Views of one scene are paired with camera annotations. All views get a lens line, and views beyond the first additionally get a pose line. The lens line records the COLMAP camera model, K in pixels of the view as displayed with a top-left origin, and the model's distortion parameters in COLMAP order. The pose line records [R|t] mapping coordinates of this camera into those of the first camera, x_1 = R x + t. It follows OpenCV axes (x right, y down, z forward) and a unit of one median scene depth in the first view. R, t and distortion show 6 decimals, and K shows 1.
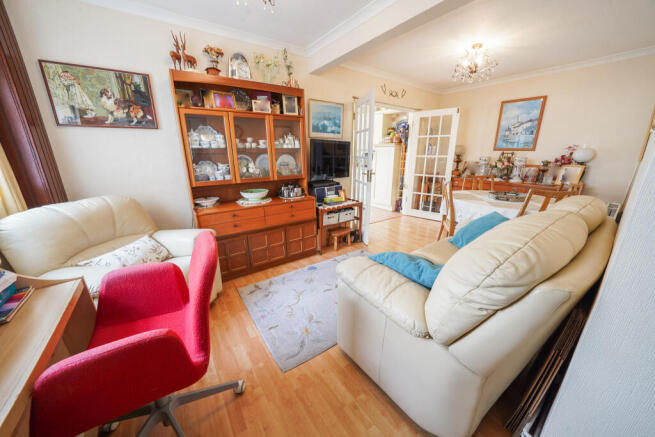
lens RADIAL K [[229.5, 0, 326.9], [0, 229.5, 219.8], [0, 0, 1]] dist [-0.020095, -0.000023]
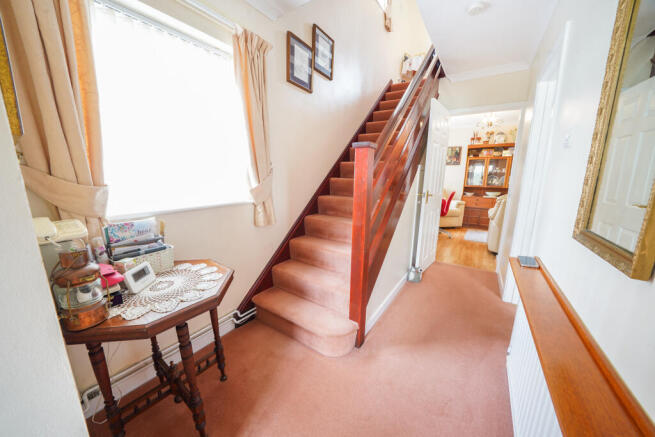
lens RADIAL K [[229.5, 0, 327.3], [0, 229.5, 220.1], [0, 0, 1]] dist [-0.020095, -0.000023]
pose [[0.361036, 0.178313, -0.915345, 1.270826], [-0.279526, 0.957110, 0.076197, 0.453111], [0.889673, 0.228354, 0.395394, -1.310097]]
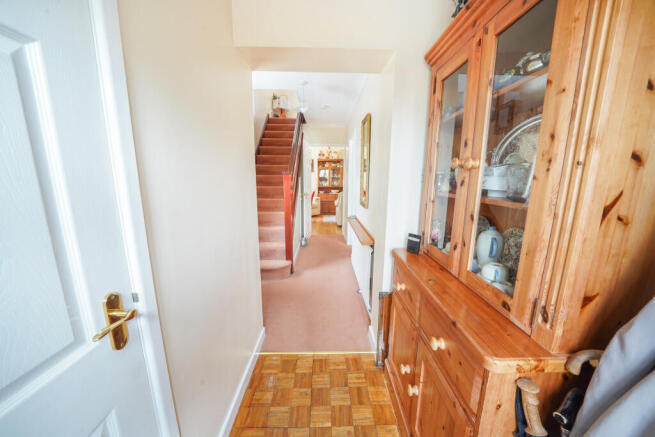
lens RADIAL K [[229.5, 0, 327.6], [0, 229.5, 219.4], [0, 0, 1]] dist [-0.020095, -0.000023]
pose [[0.828427, 0.101276, -0.550865, 1.668582], [-0.163294, 0.984461, -0.064580, 0.595852], [0.535765, 0.143453, 0.832092, -1.988293]]
